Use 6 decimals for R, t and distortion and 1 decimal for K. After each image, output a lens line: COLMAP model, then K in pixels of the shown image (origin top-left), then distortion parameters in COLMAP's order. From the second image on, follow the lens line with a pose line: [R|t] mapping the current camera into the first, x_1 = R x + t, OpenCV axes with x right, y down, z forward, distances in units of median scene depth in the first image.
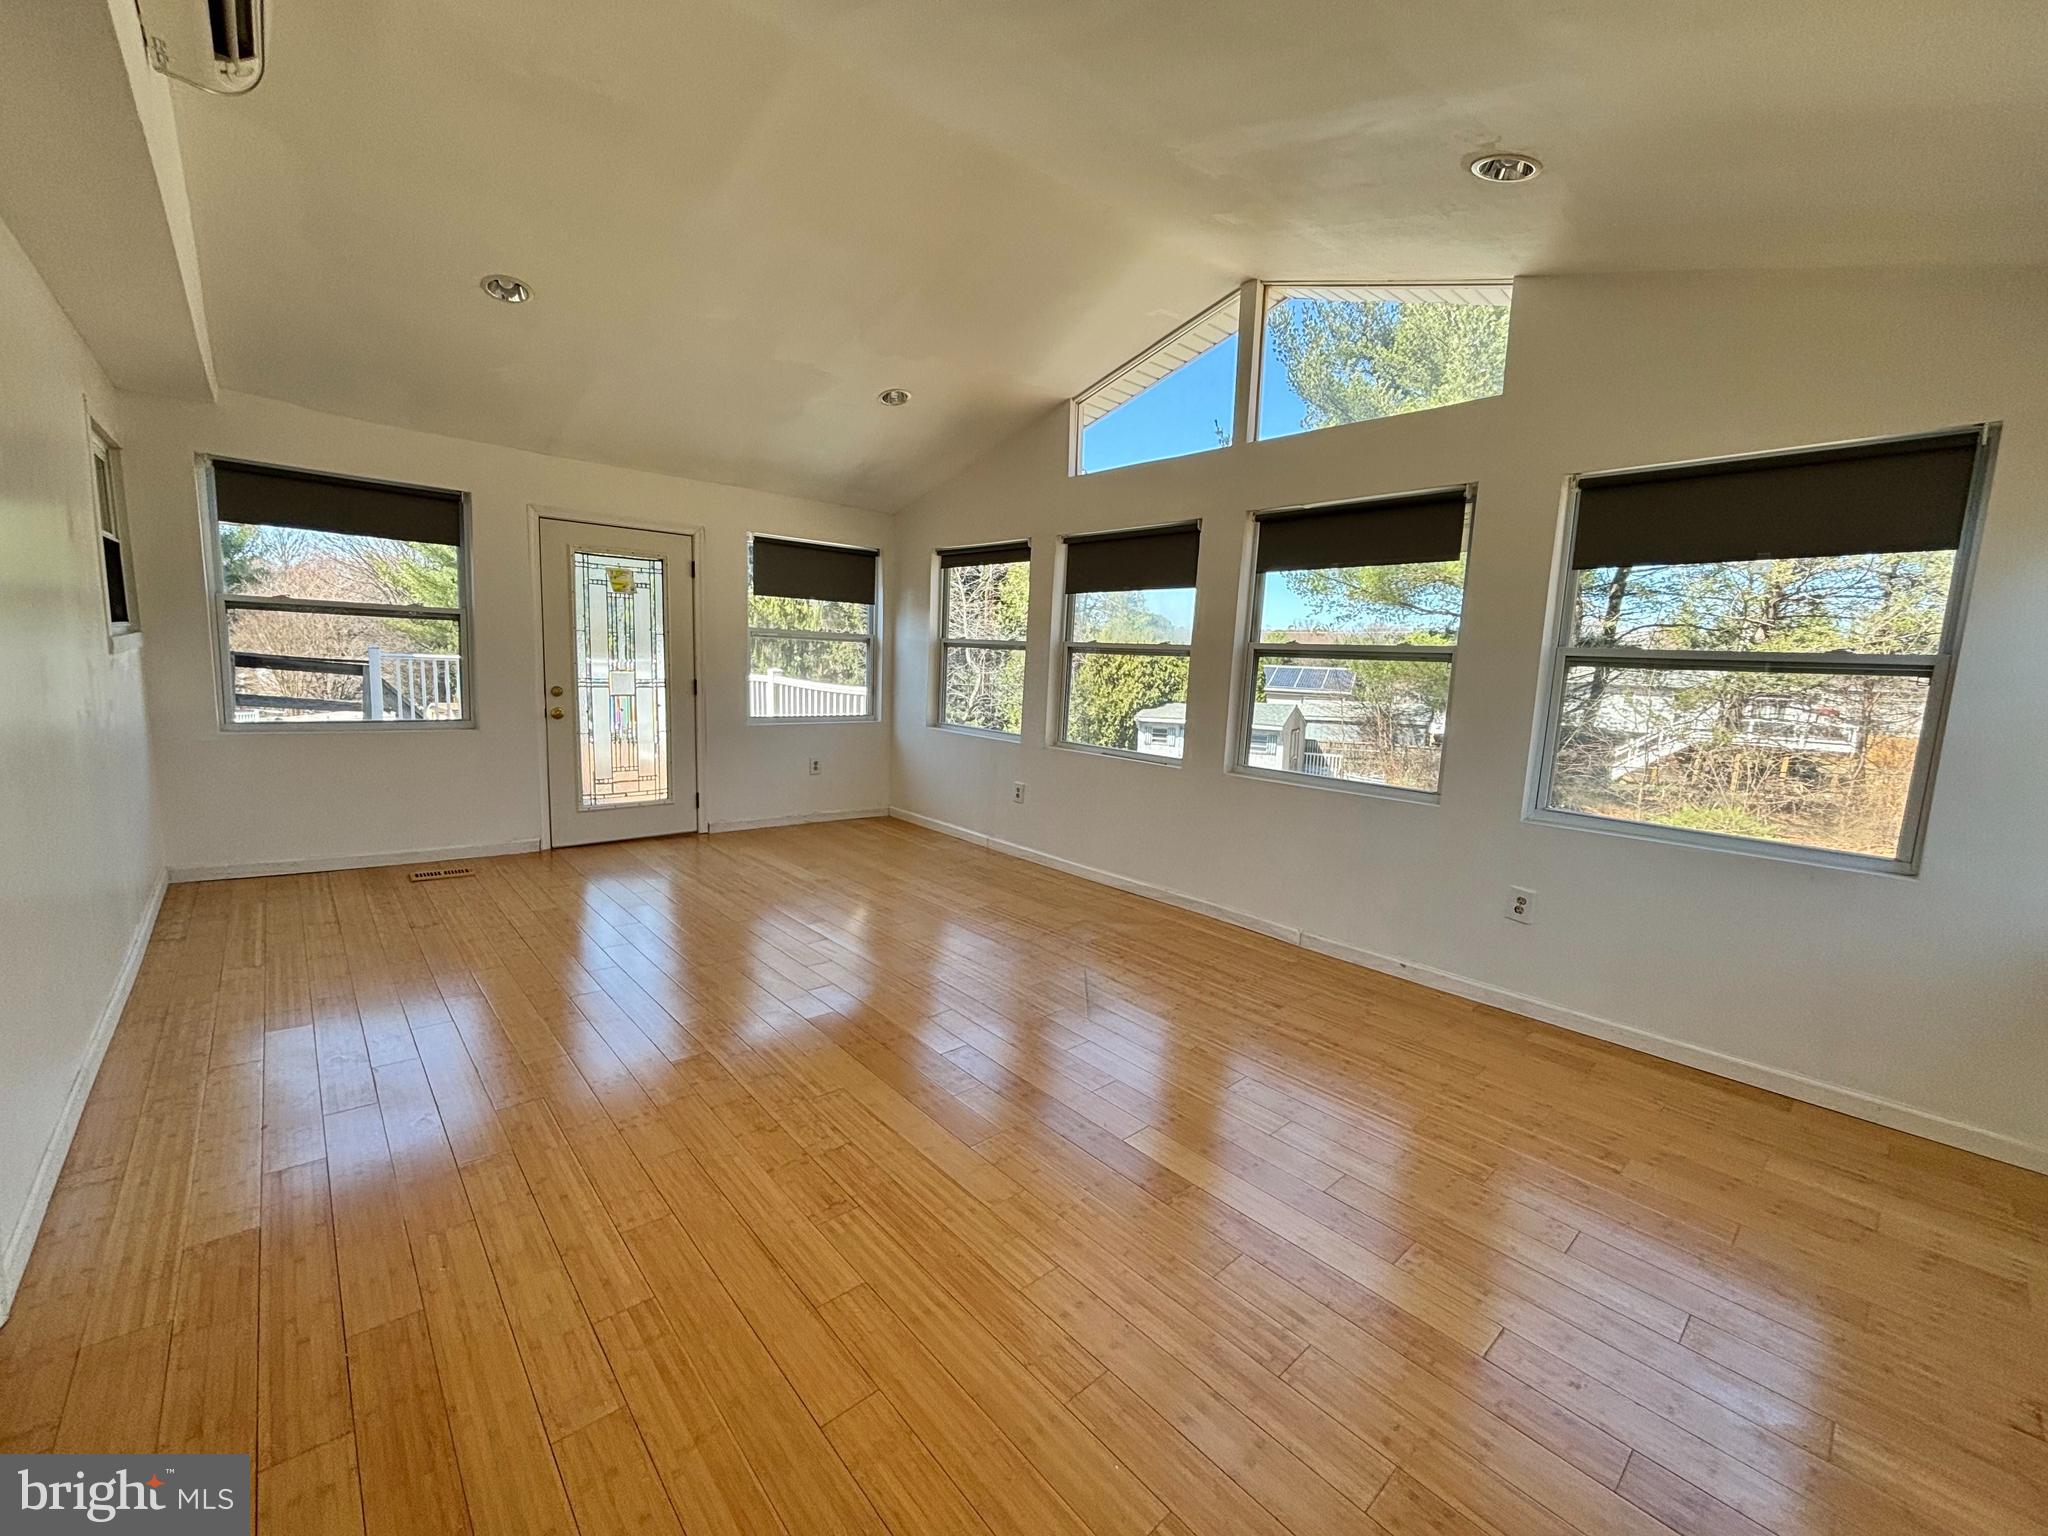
lens RADIAL K [[829.9, 0, 1017.5], [0, 829.9, 764.2], [0, 0, 1]] dist [0.001930, -0.000145]
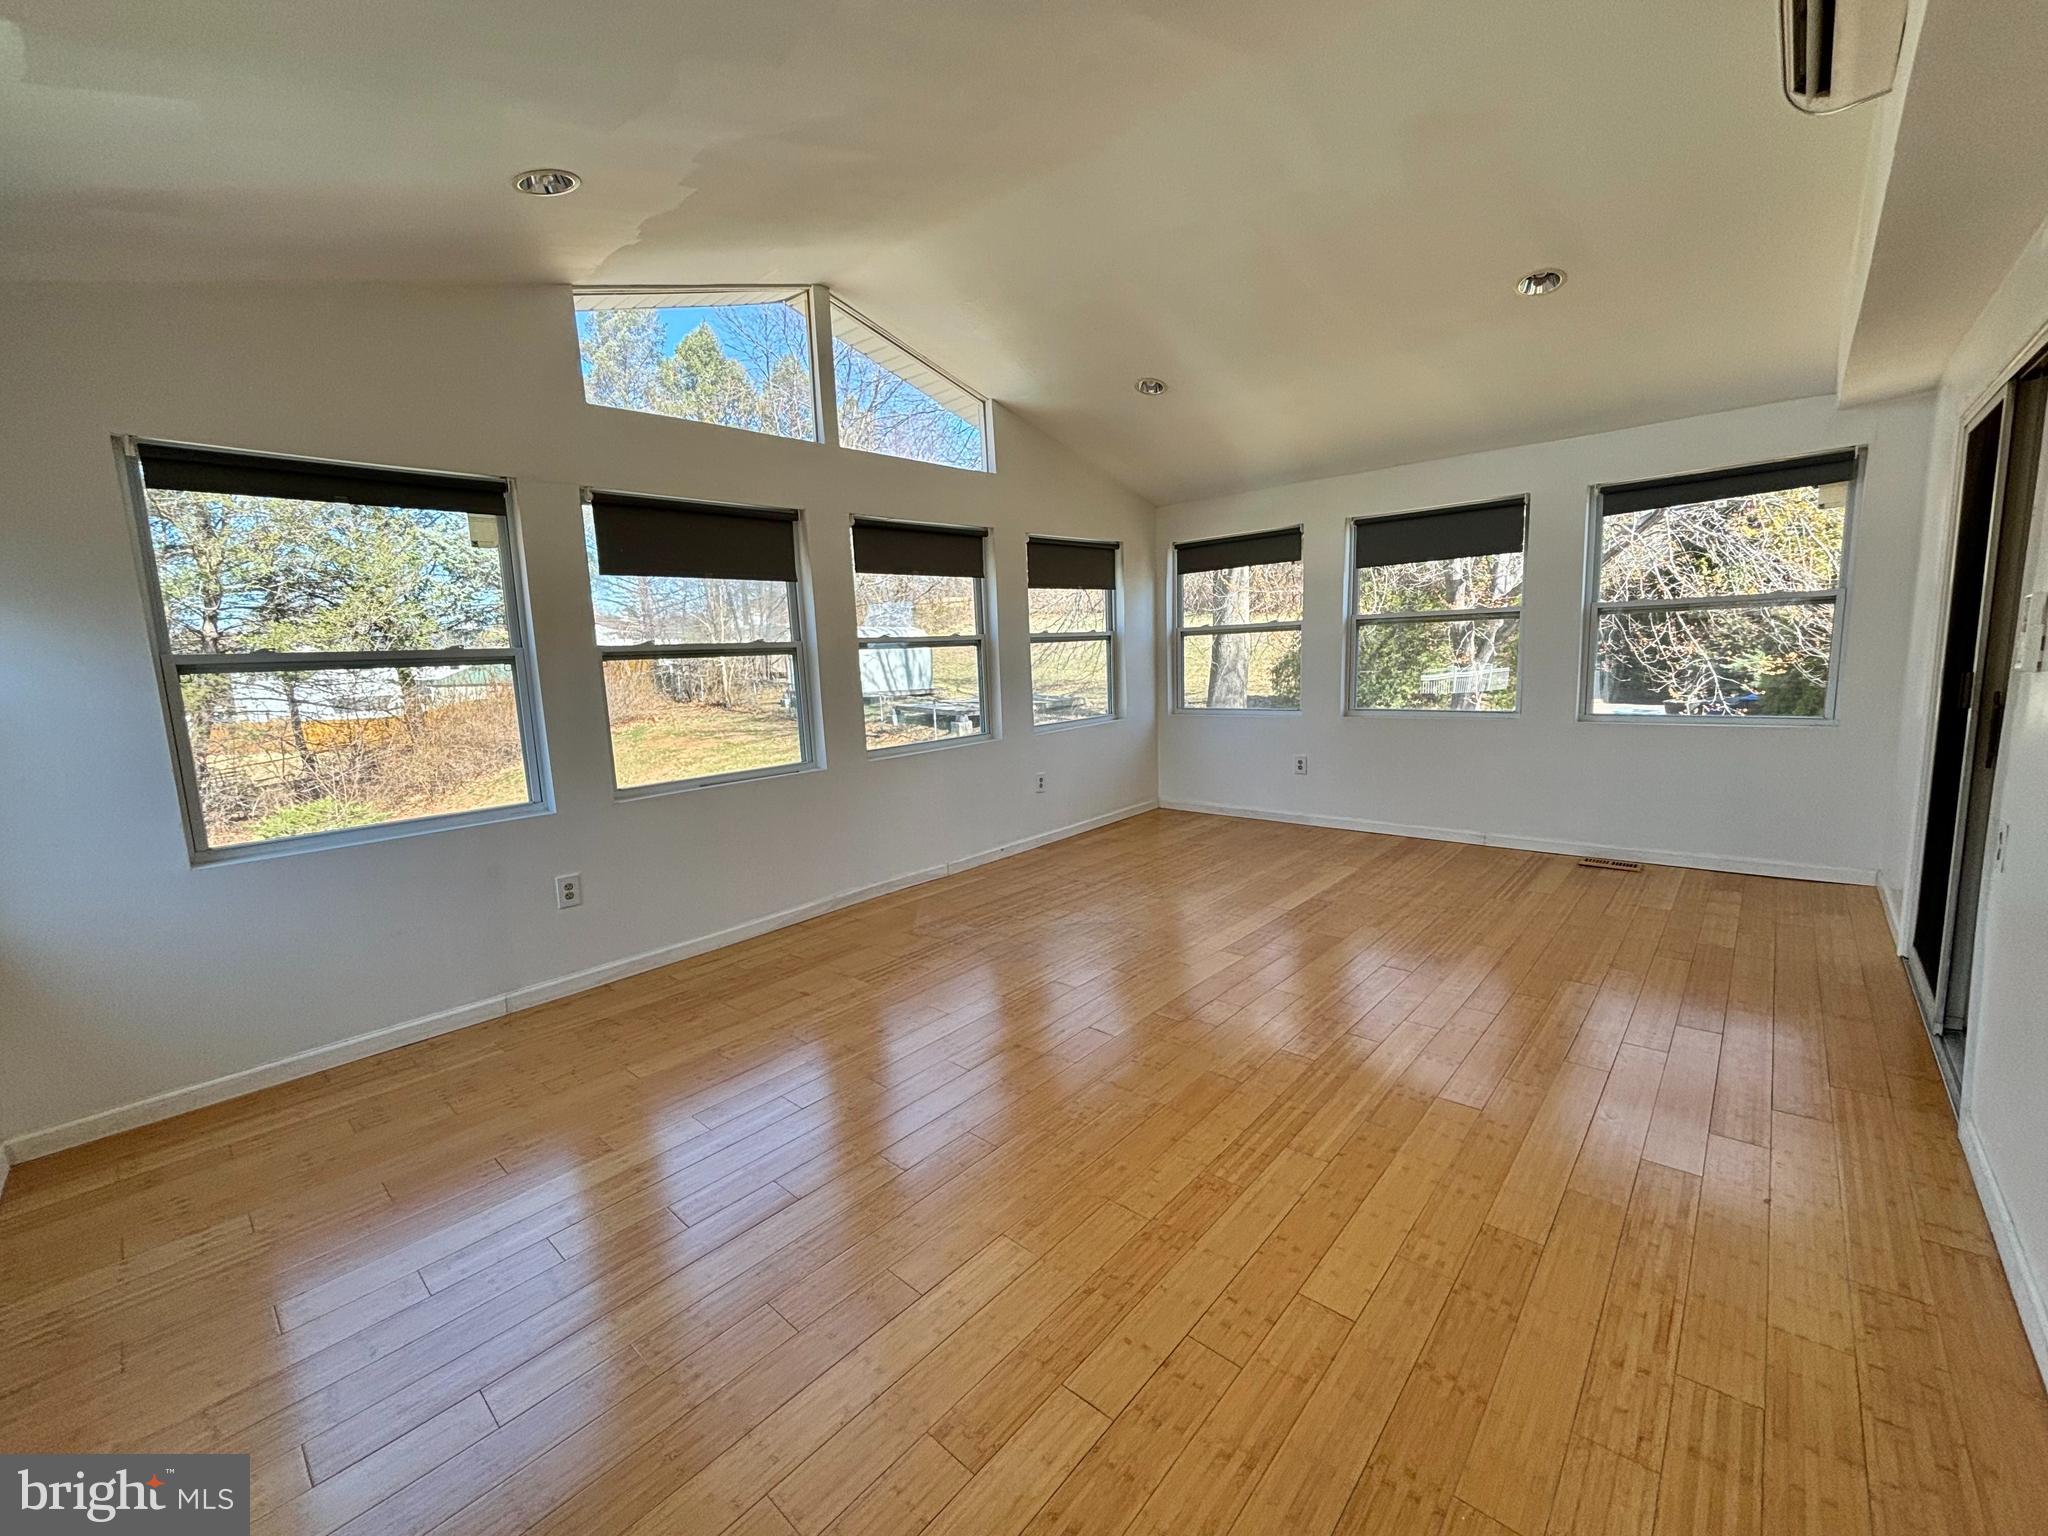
lens RADIAL K [[829.9, 0, 1021.3], [0, 829.9, 766.1], [0, 0, 1]] dist [0.001930, -0.000145]
pose [[-0.108119, -0.180913, 0.977538, -0.816721], [0.169984, 0.965457, 0.197478, -0.158937], [-0.979498, 0.187517, -0.073632, 0.897087]]
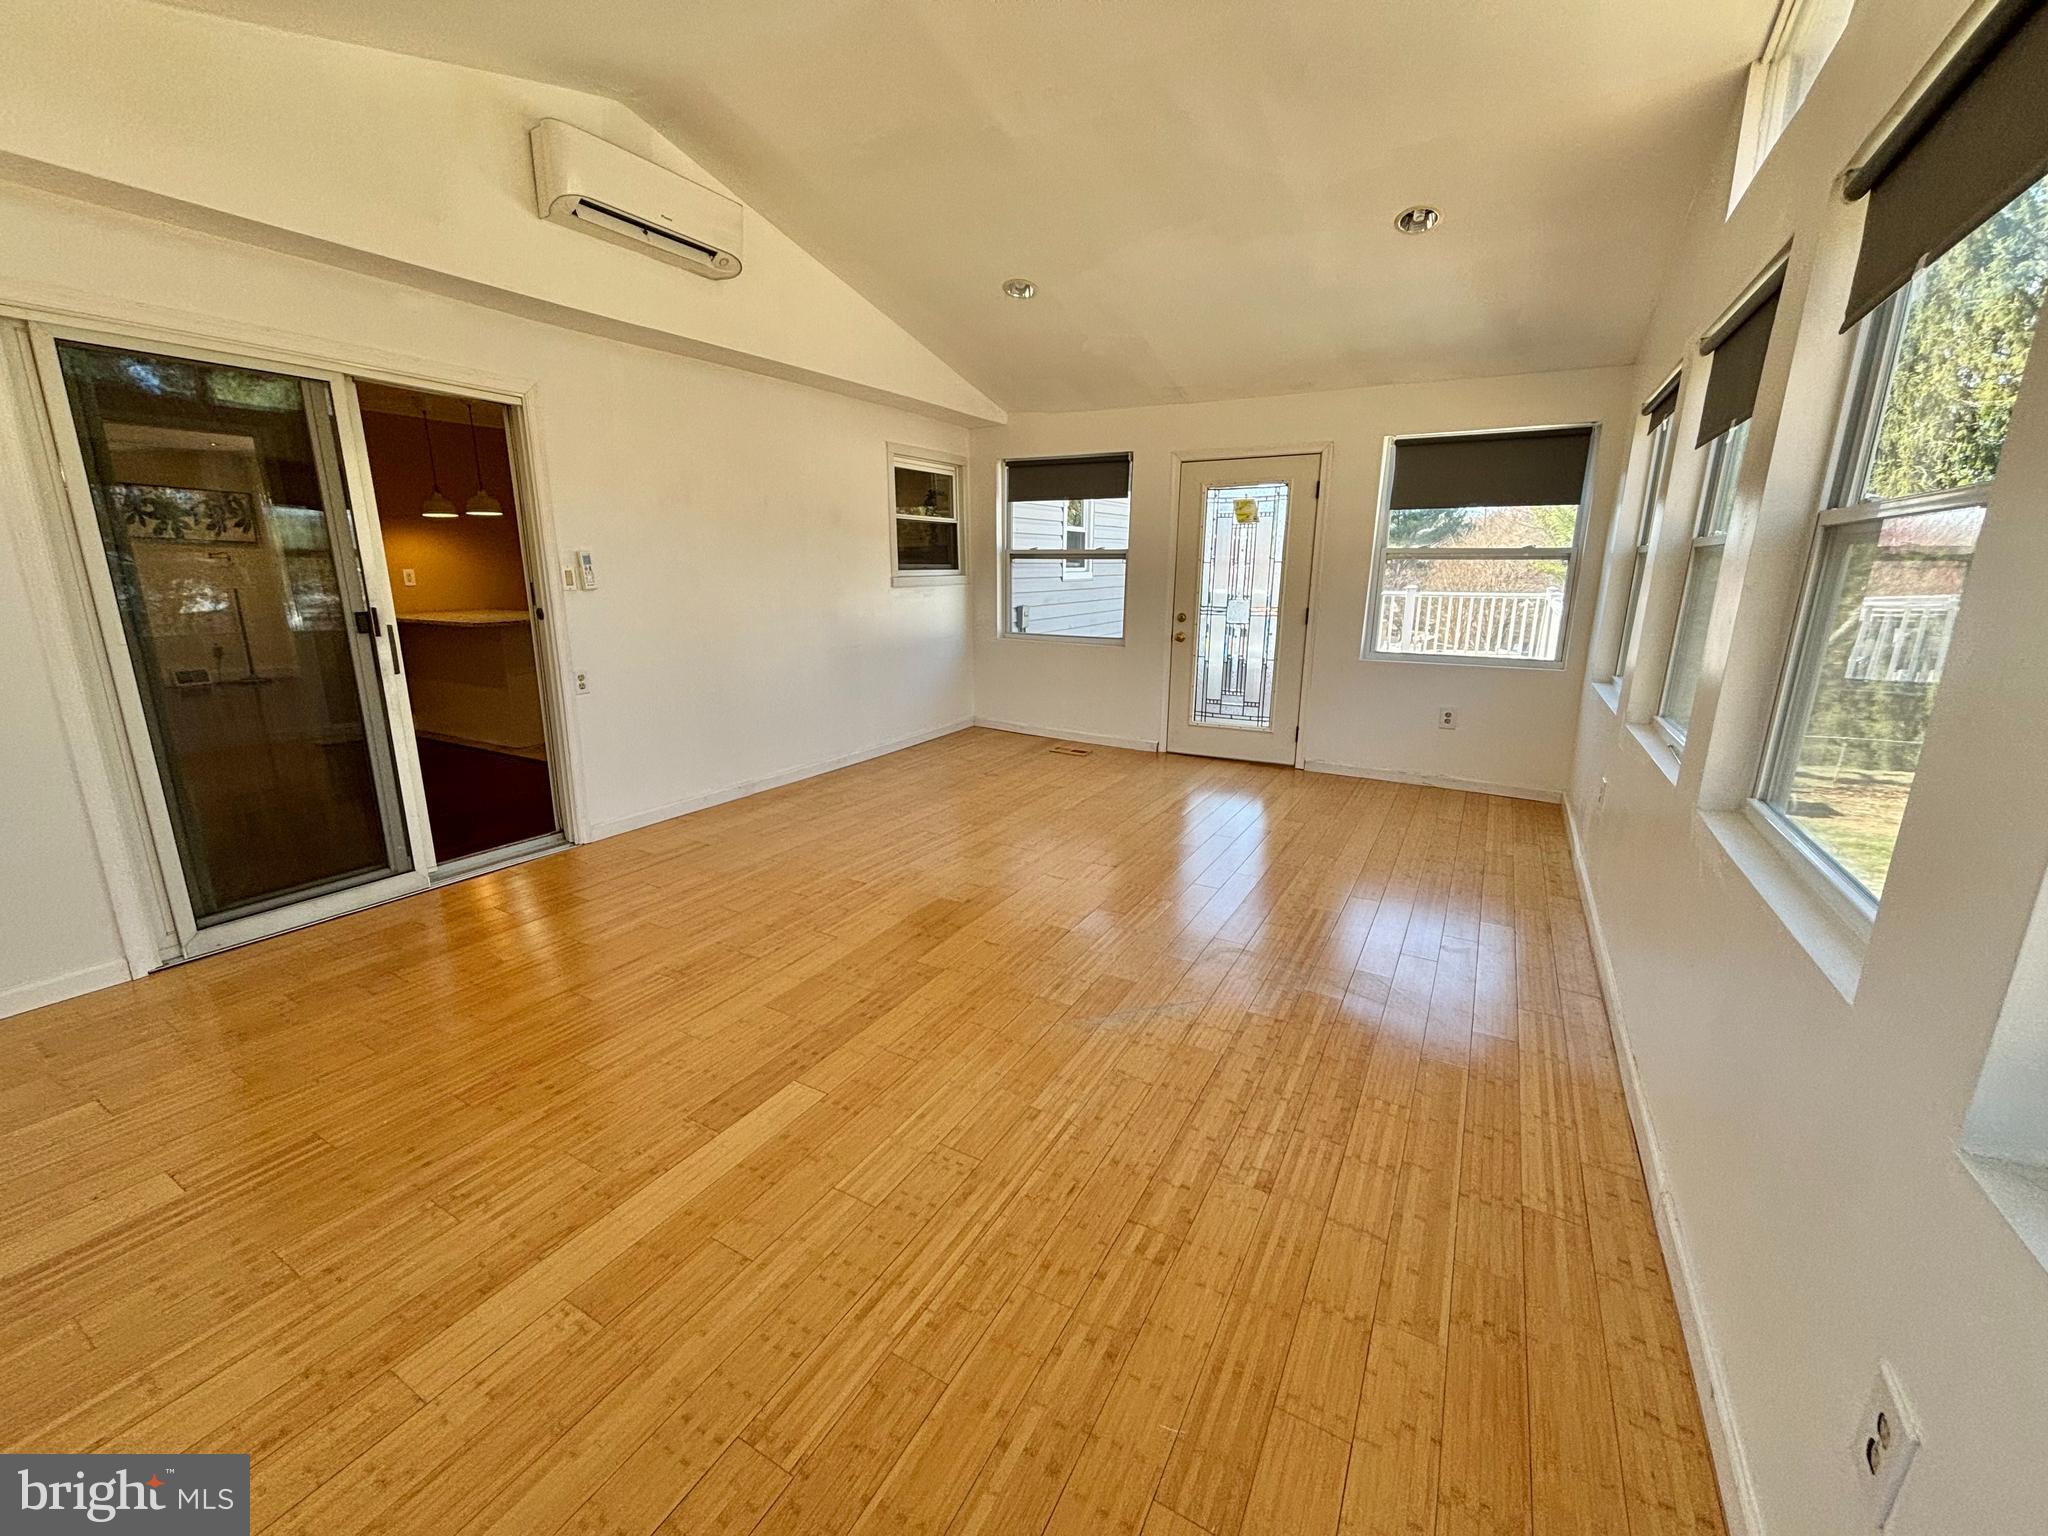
lens RADIAL K [[829.9, 0, 1021.0], [0, 829.9, 769.9], [0, 0, 1]] dist [0.001930, -0.000145]
pose [[0.319098, 0.184318, -0.929625, 0.559547], [-0.117543, 0.981029, 0.154162, -0.037002], [0.940404, 0.060078, 0.334710, 0.497632]]
